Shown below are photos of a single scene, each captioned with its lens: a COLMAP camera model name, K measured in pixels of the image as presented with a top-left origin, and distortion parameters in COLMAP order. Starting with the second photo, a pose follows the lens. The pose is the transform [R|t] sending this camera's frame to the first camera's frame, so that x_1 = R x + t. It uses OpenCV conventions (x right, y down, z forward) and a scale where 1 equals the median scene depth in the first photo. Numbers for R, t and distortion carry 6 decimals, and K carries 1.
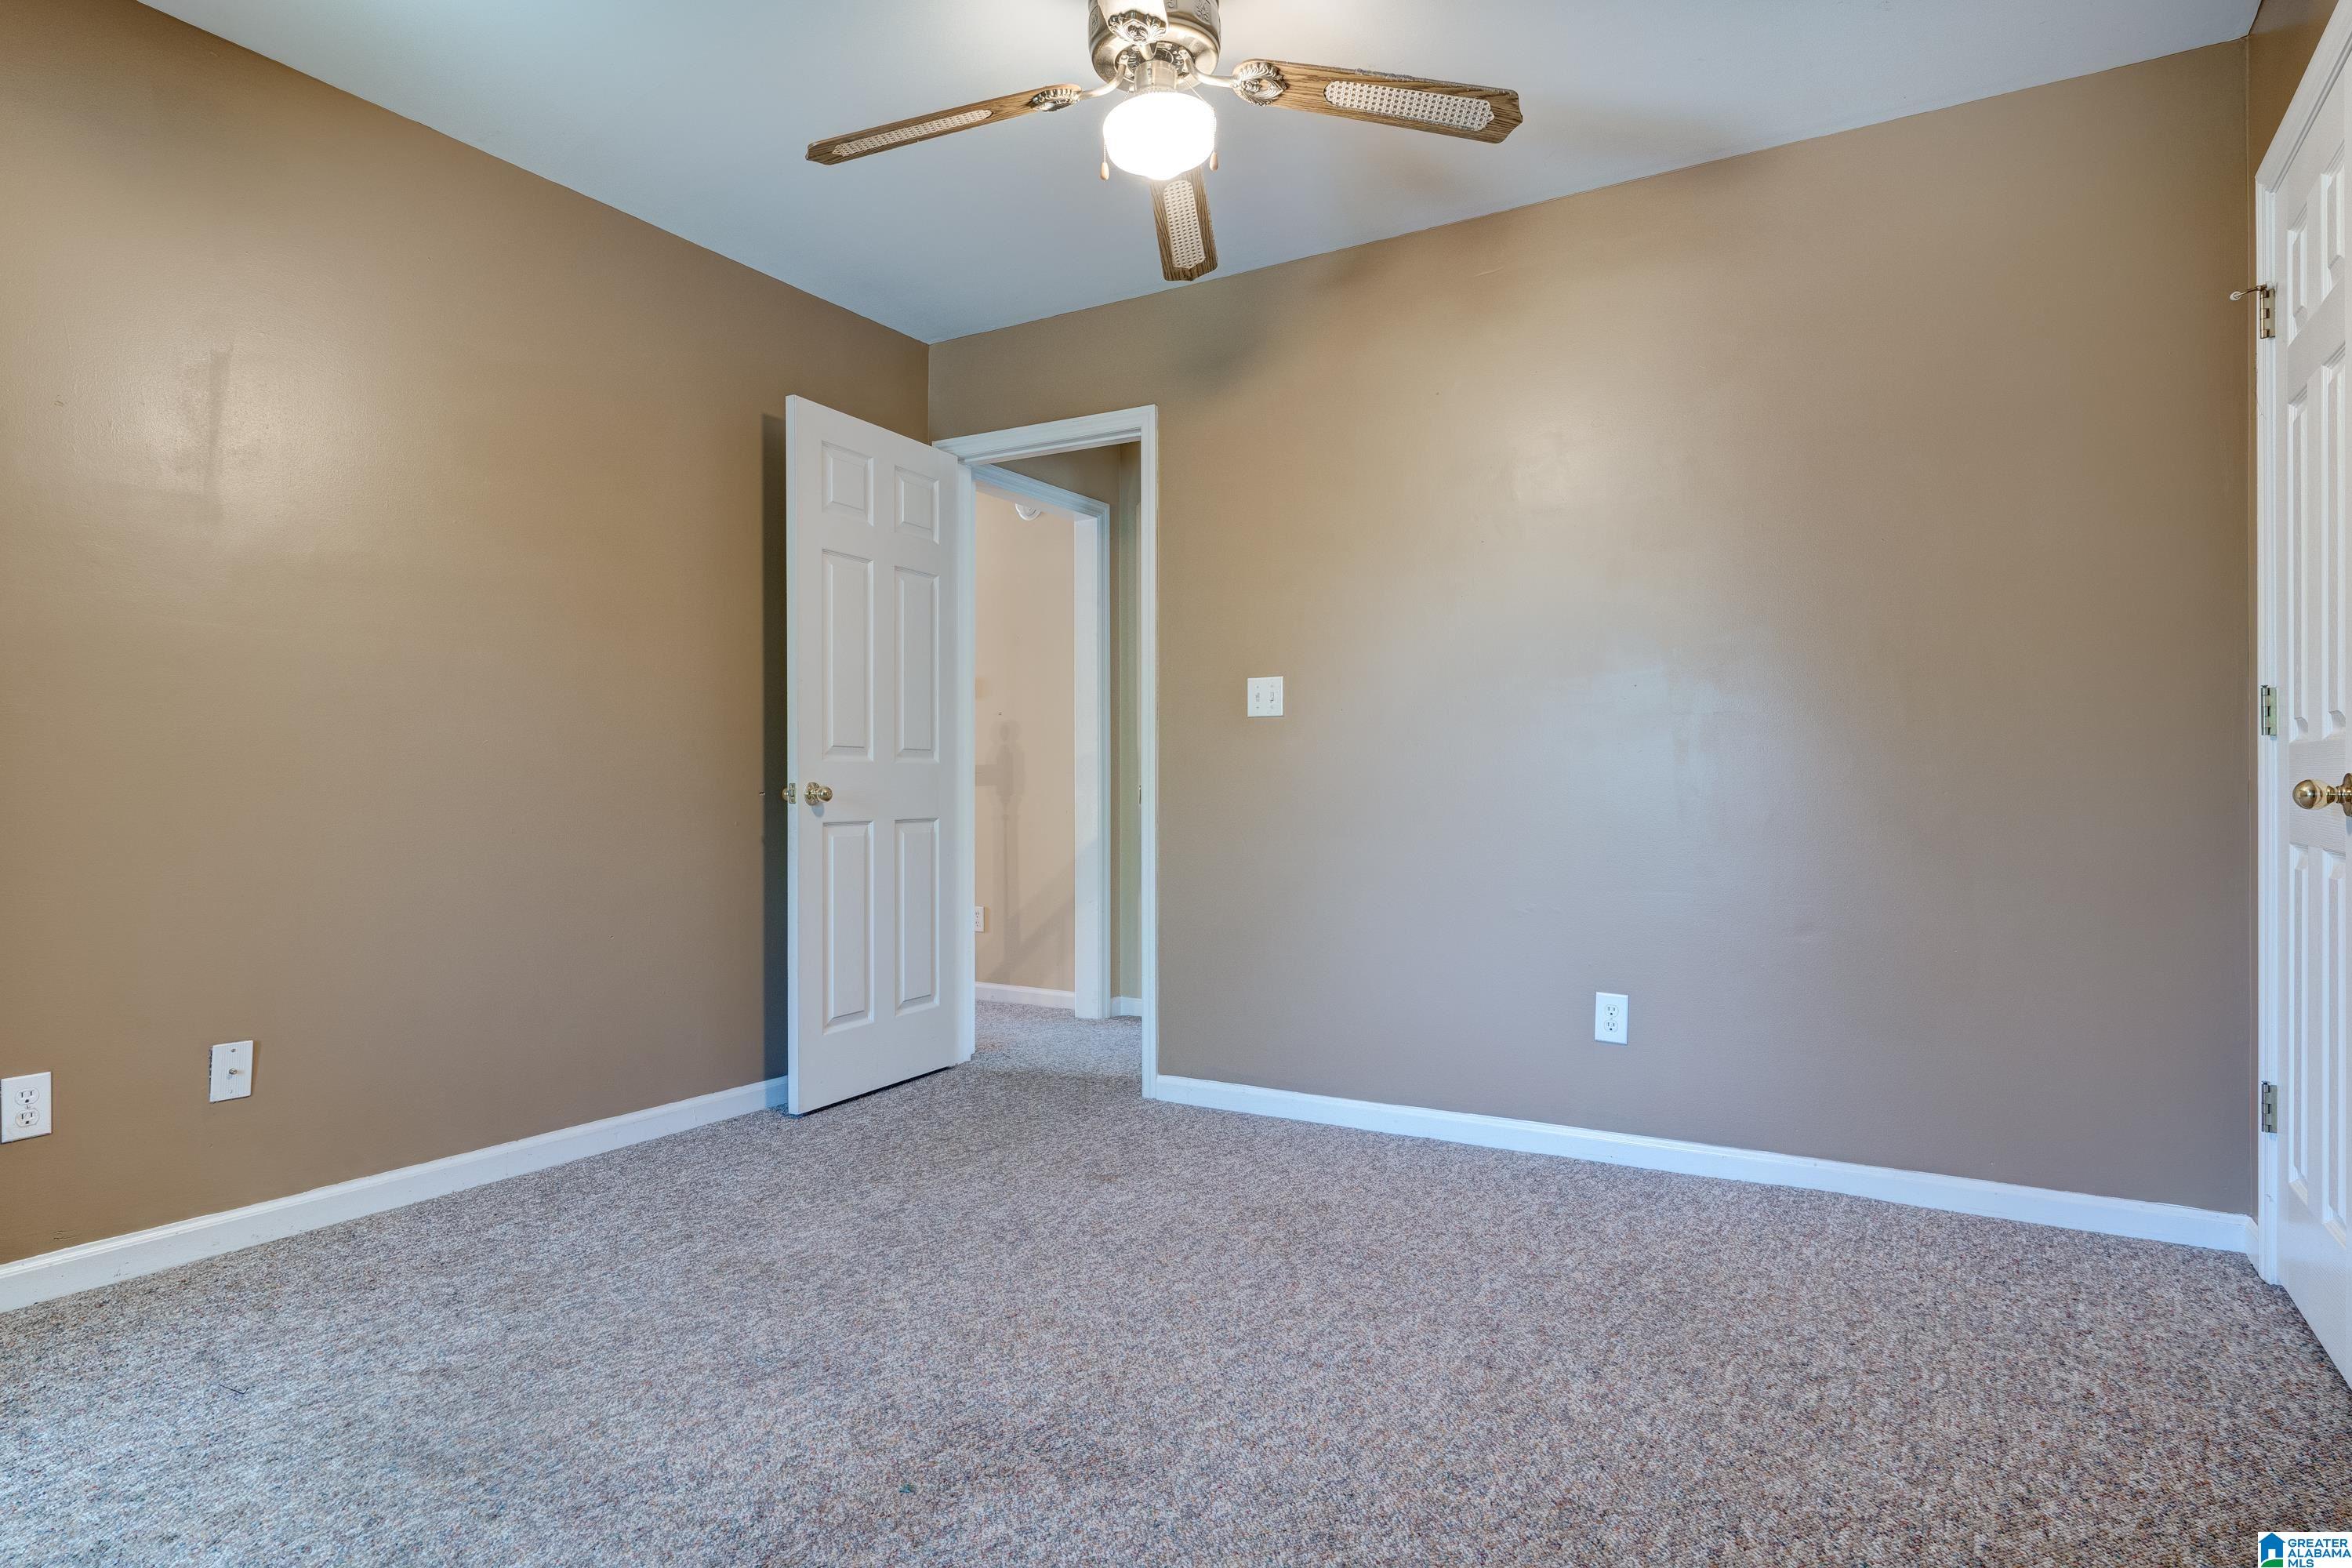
lens RADIAL K [[1279.4, 0, 1176.6], [0, 1279.4, 785.1], [0, 0, 1]] dist [0.002688, -0.000518]
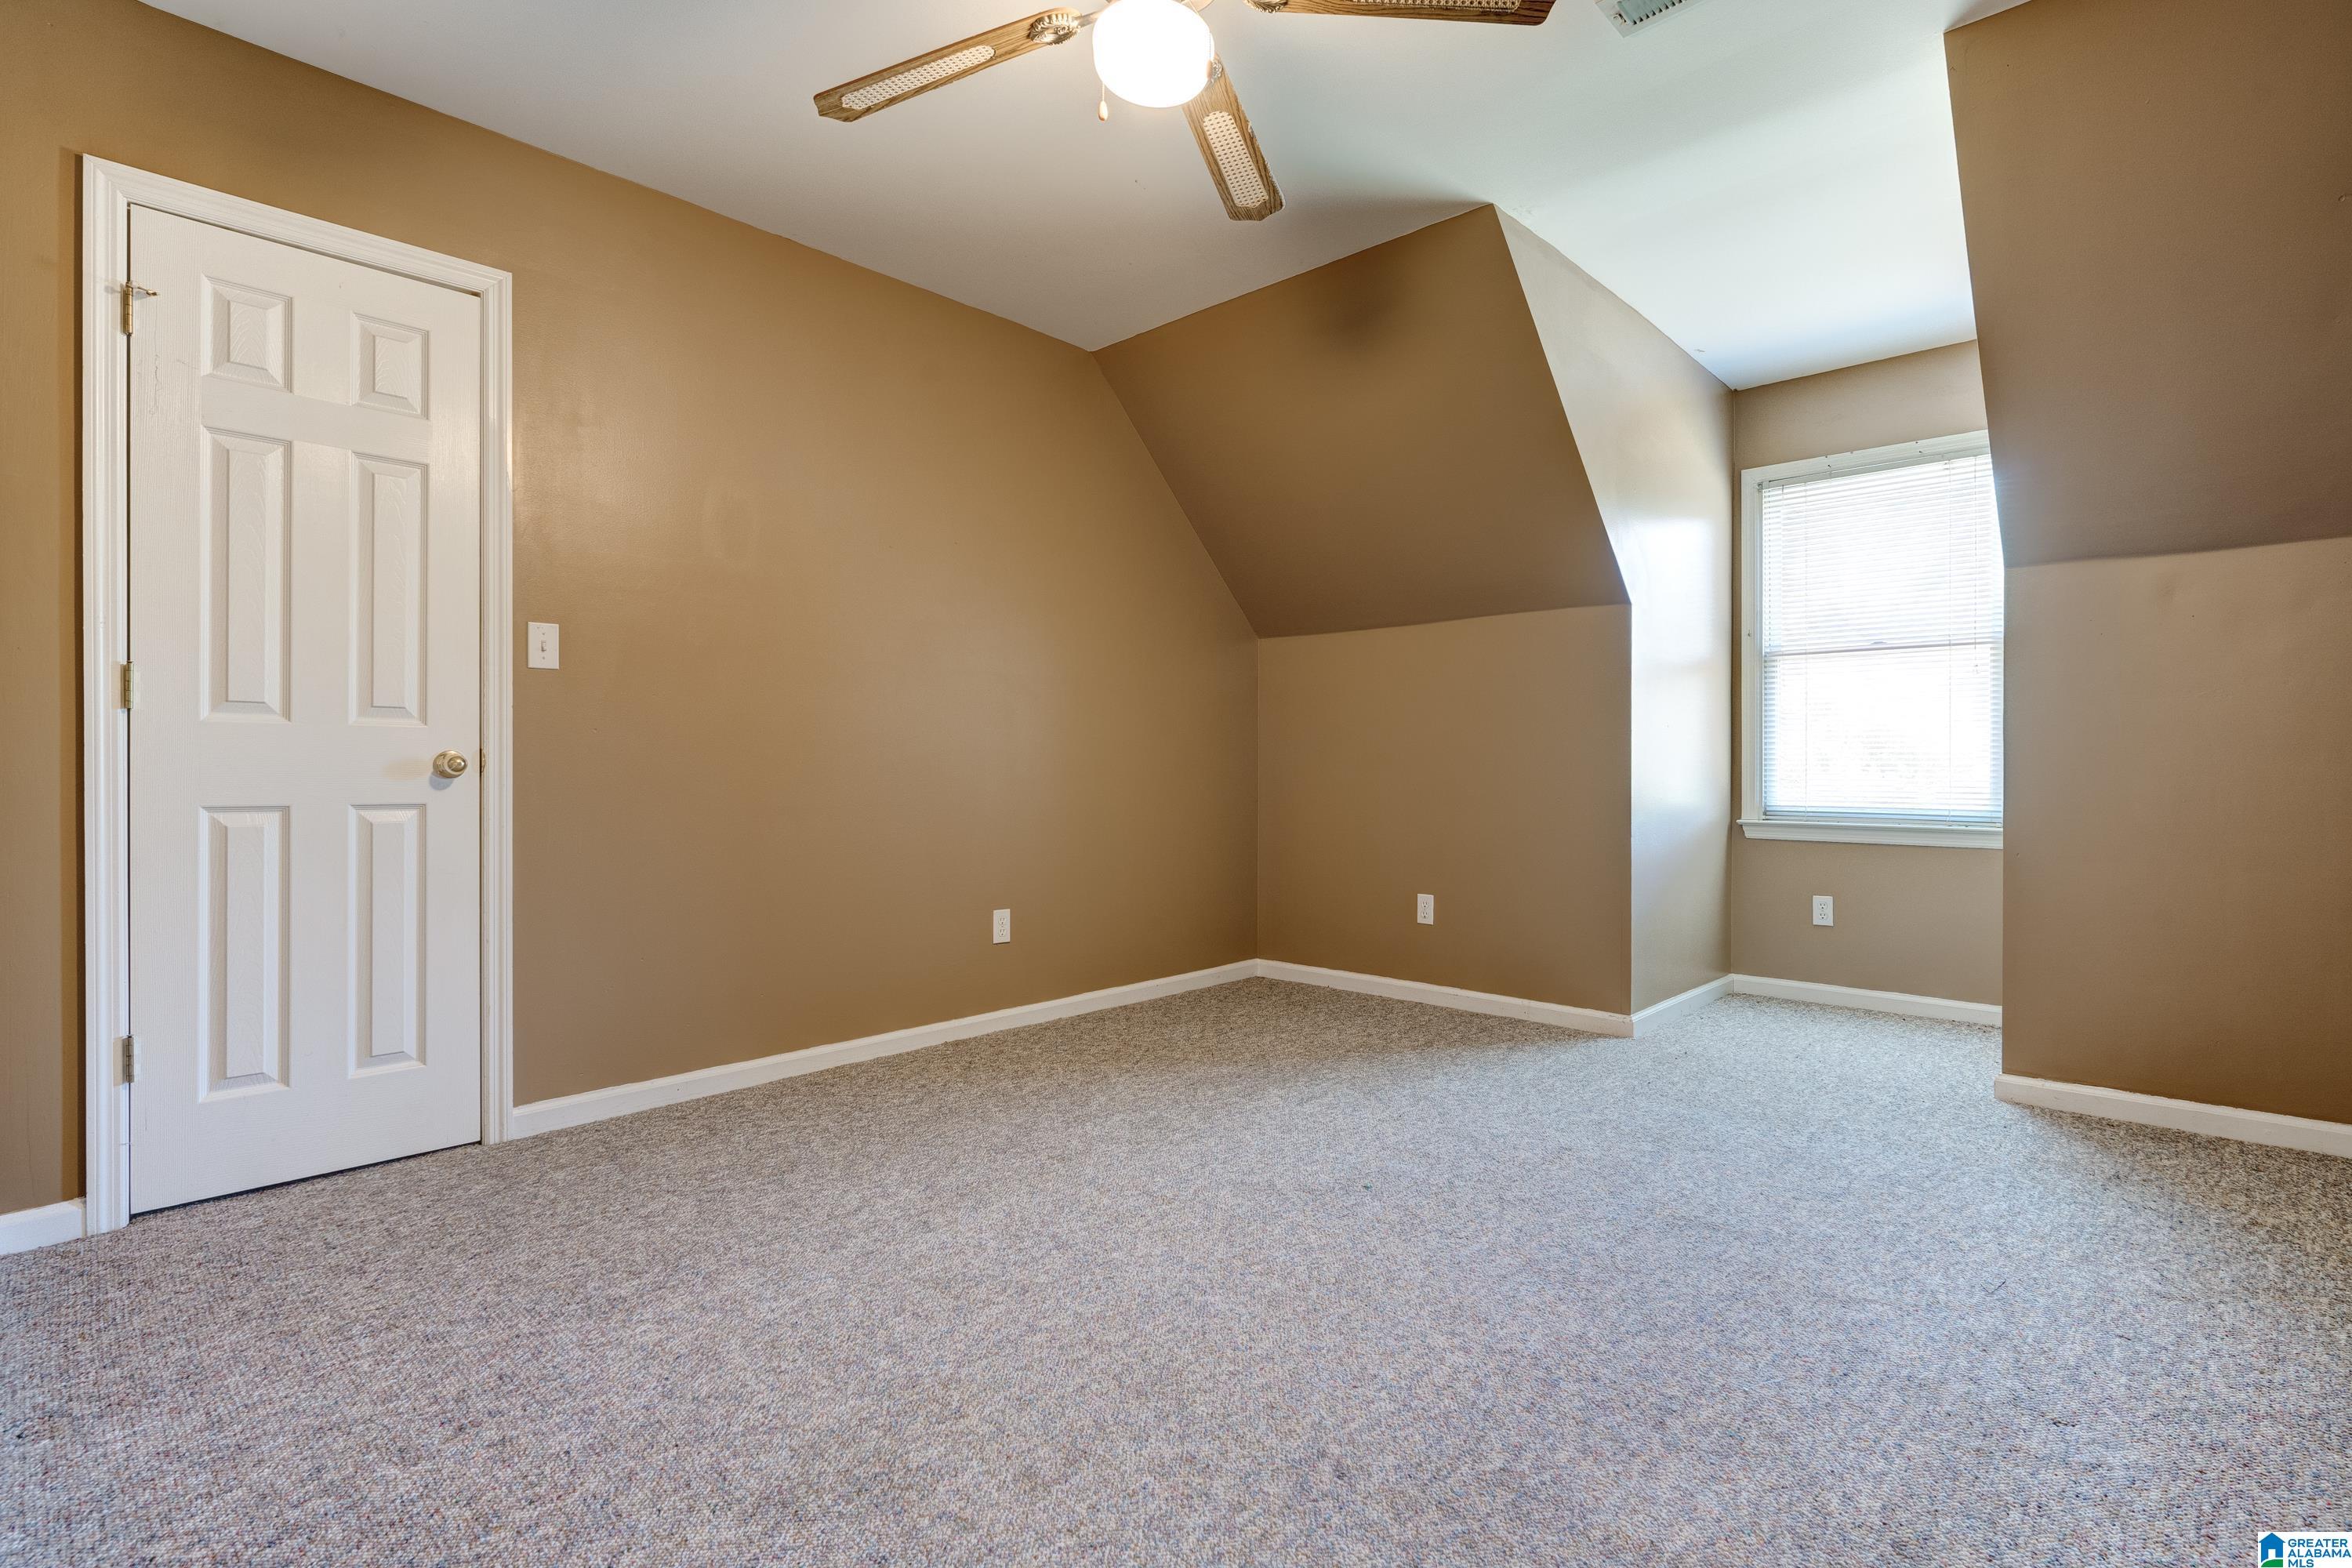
lens RADIAL K [[1059.1, 0, 1174.3], [0, 1059.1, 777.6], [0, 0, 1]] dist [-0.007496, 0.003151]
pose [[-0.974448, -0.000325, 0.224614, -0.210218], [0.000252, 0.999997, 0.002538, 0.016695], [-0.224614, 0.002530, -0.974445, 1.829465]]
